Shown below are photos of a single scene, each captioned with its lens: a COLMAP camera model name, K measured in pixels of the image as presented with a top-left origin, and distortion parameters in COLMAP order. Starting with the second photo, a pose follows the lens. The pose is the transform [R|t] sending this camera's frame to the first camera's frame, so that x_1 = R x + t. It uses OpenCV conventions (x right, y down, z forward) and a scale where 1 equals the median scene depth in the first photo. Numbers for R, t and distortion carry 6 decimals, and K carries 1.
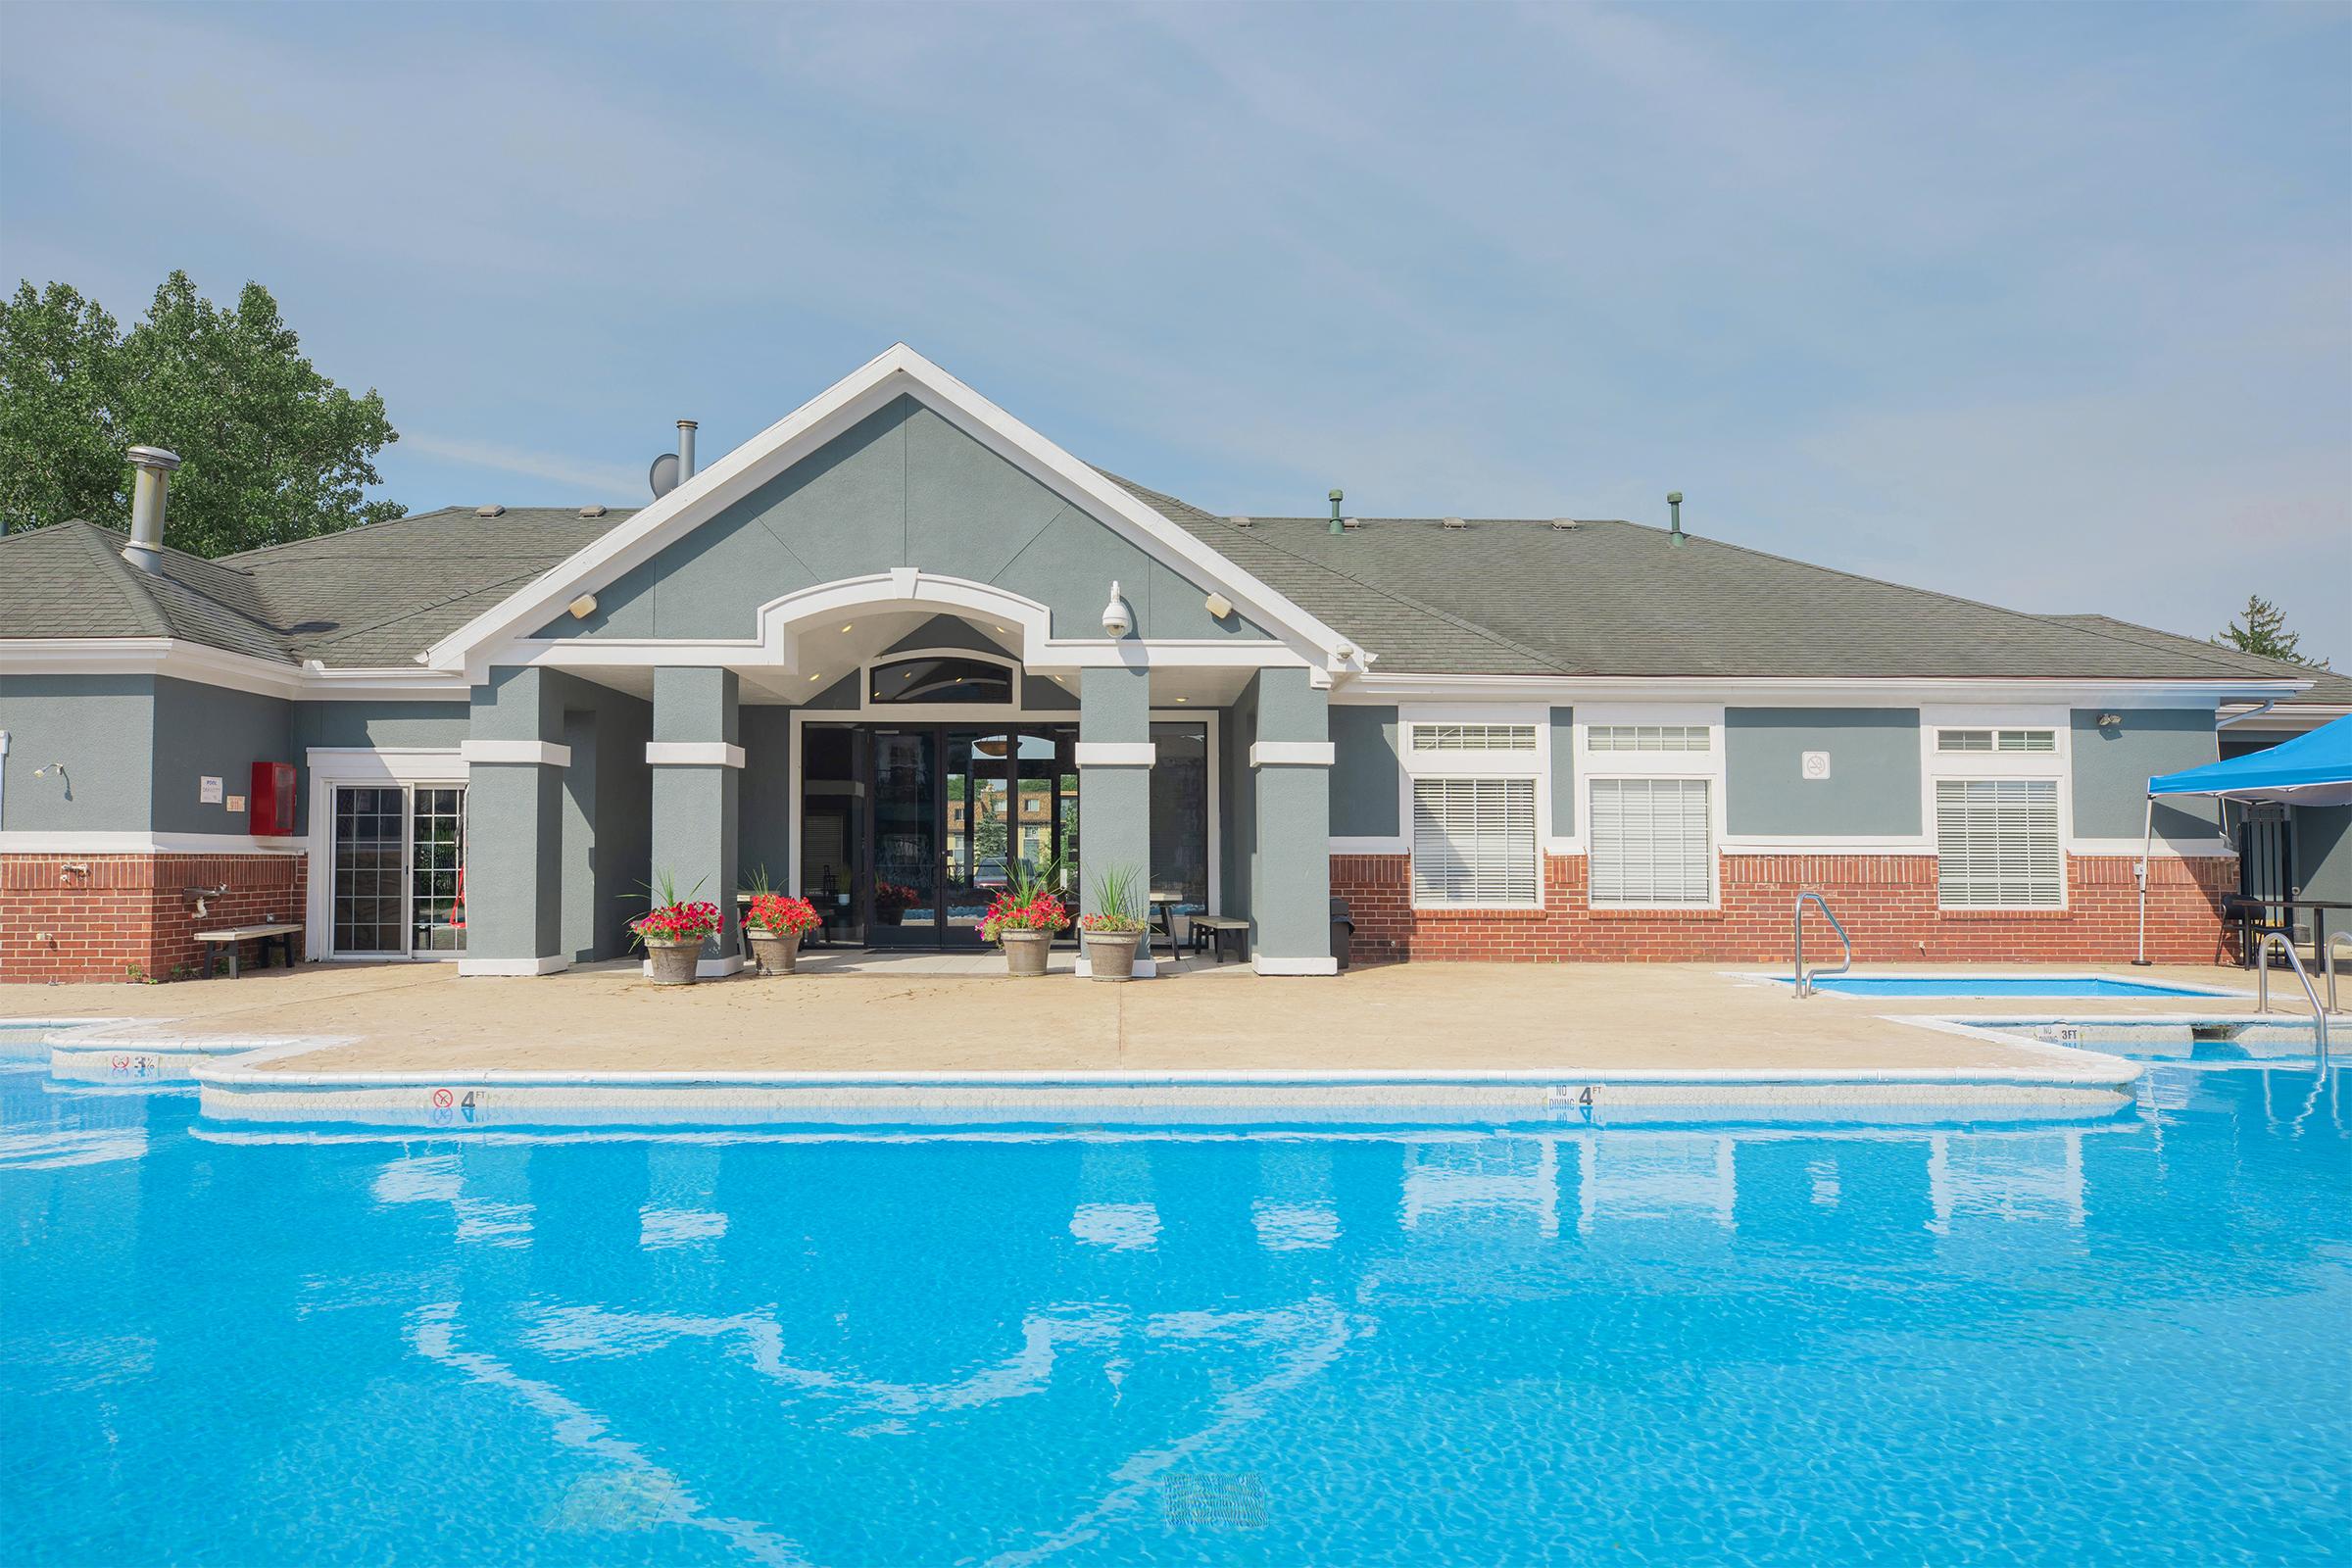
lens RADIAL K [[1590.1, 0, 1176.0], [0, 1590.1, 784.0], [0, 0, 1]] dist [-0.033991, 0.057448]
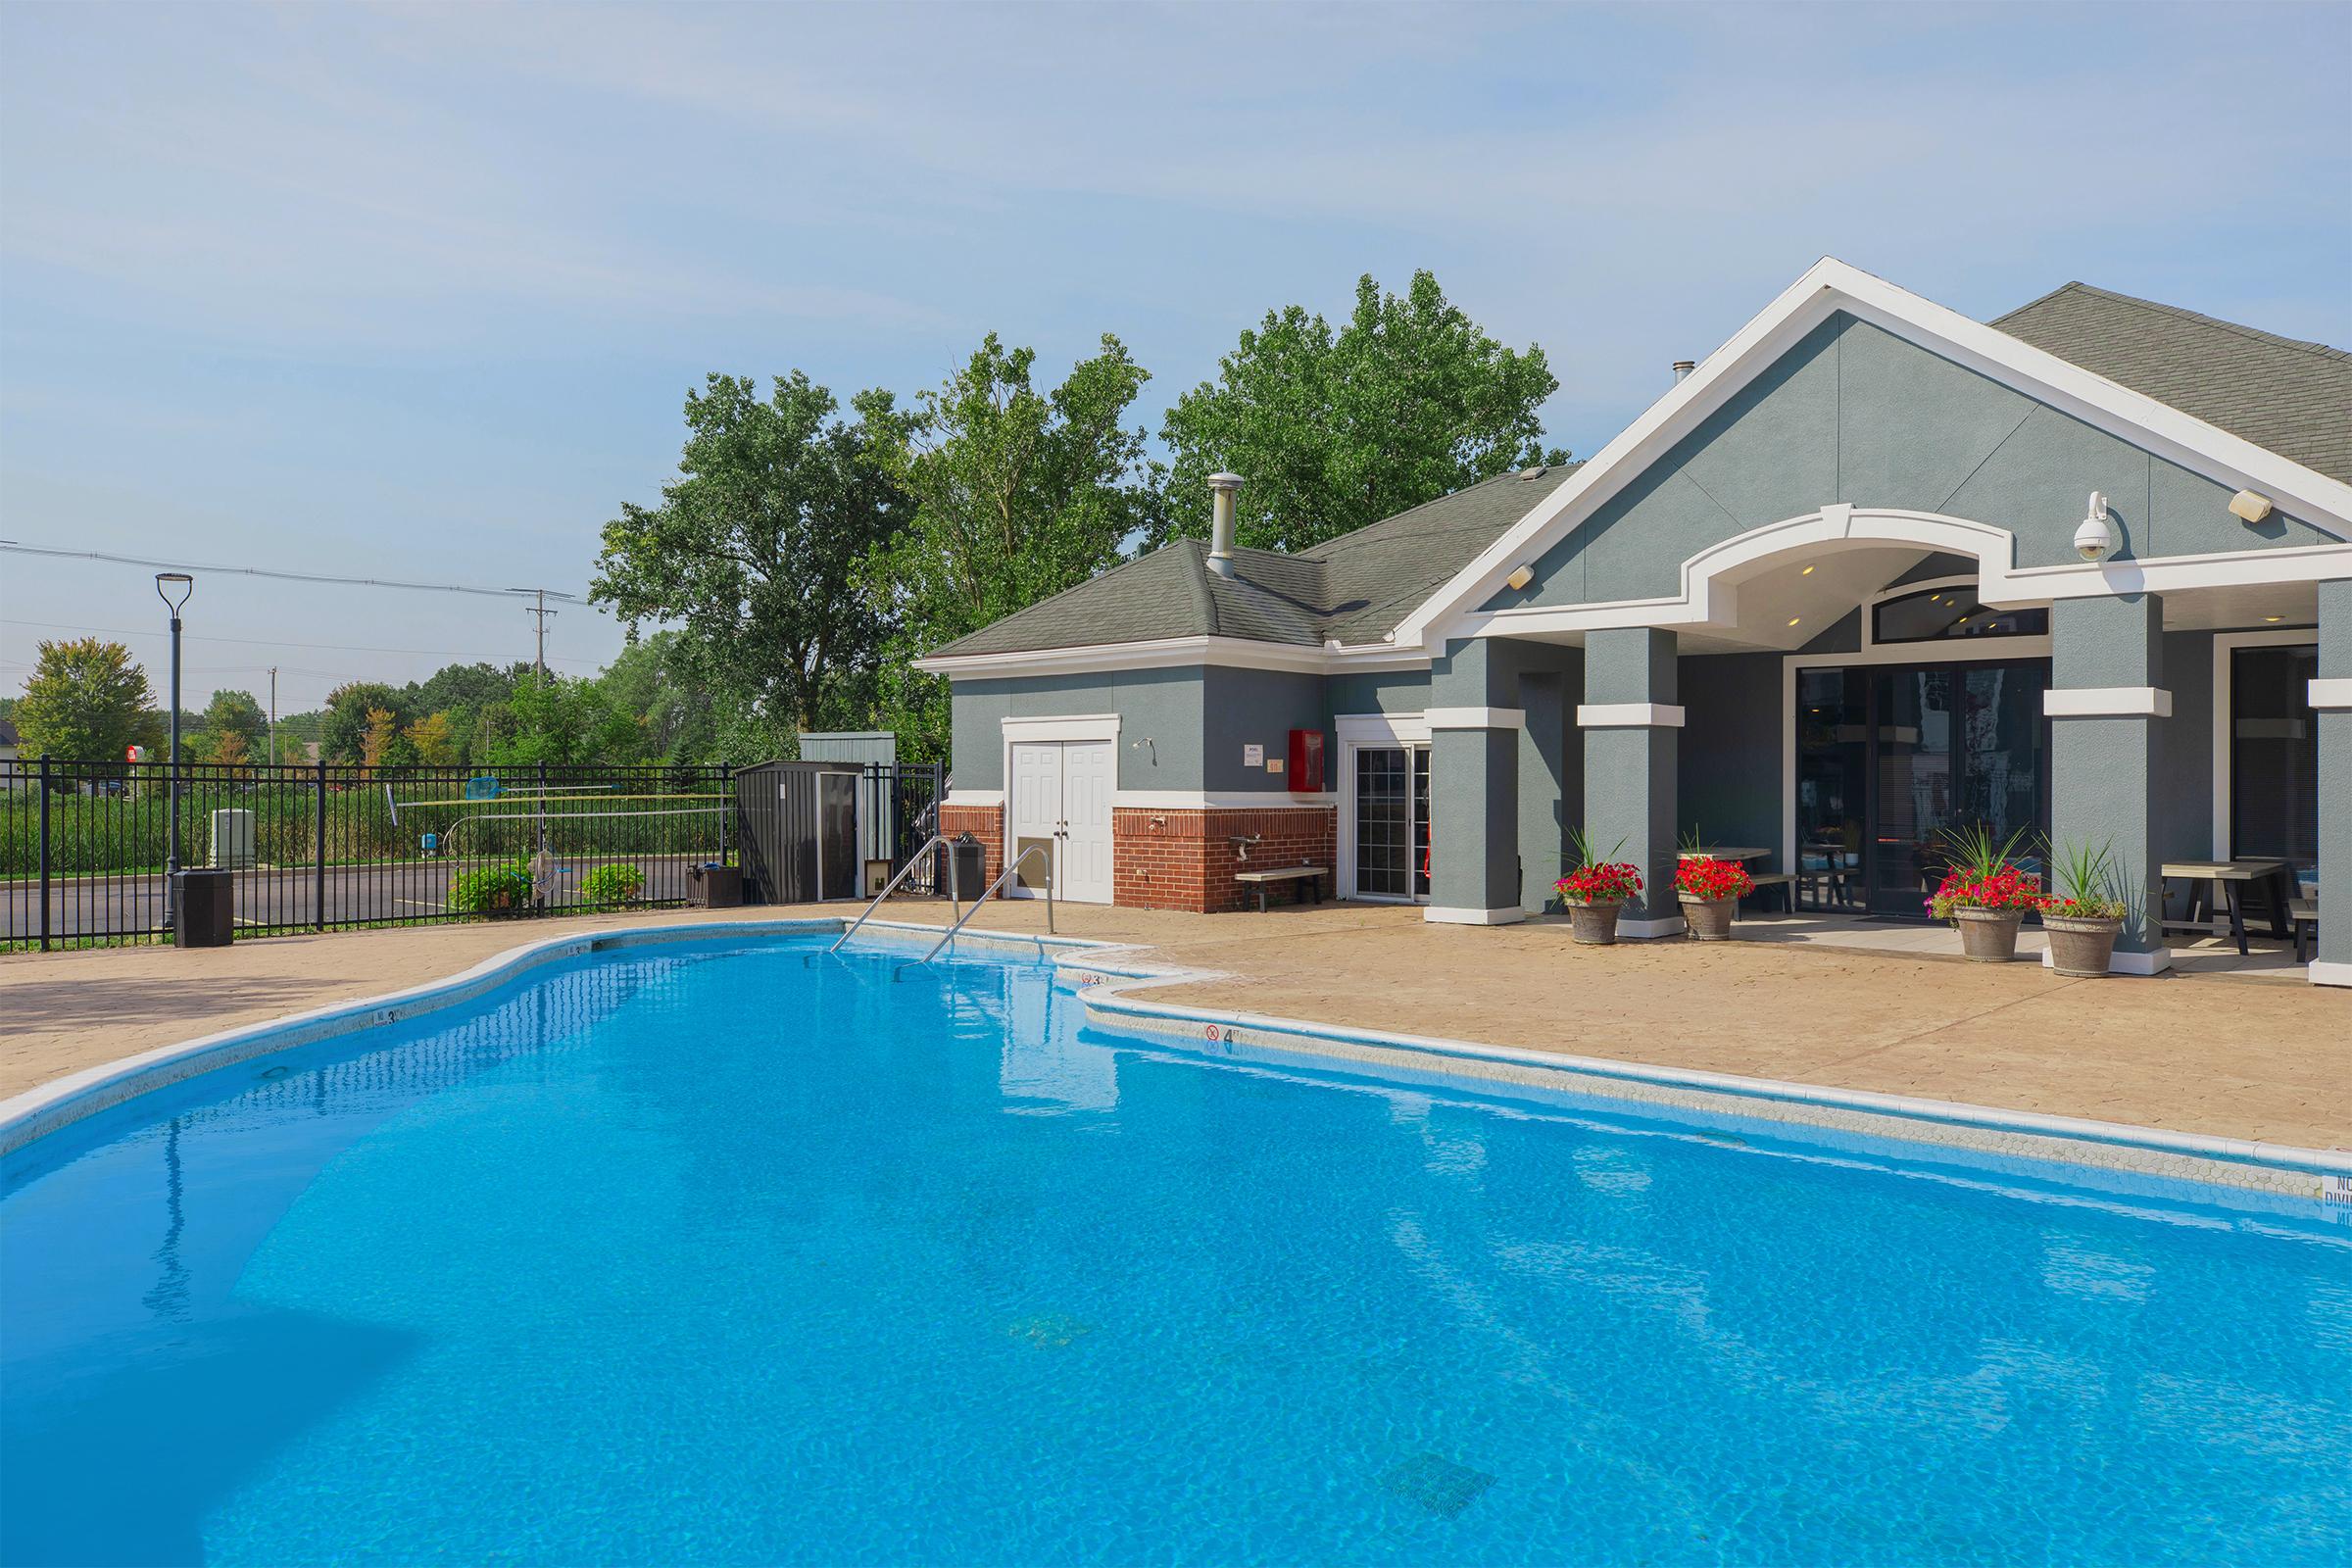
lens RADIAL K [[1669.0, 0, 1084.3], [0, 1669.0, 785.5], [0, 0, 1]] dist [0.001292, -0.002442]
pose [[0.699387, 0.003380, -0.714735, 0.209850], [0.032260, 0.998820, 0.036290, -0.023484], [0.714014, -0.048438, 0.698453, 0.014868]]
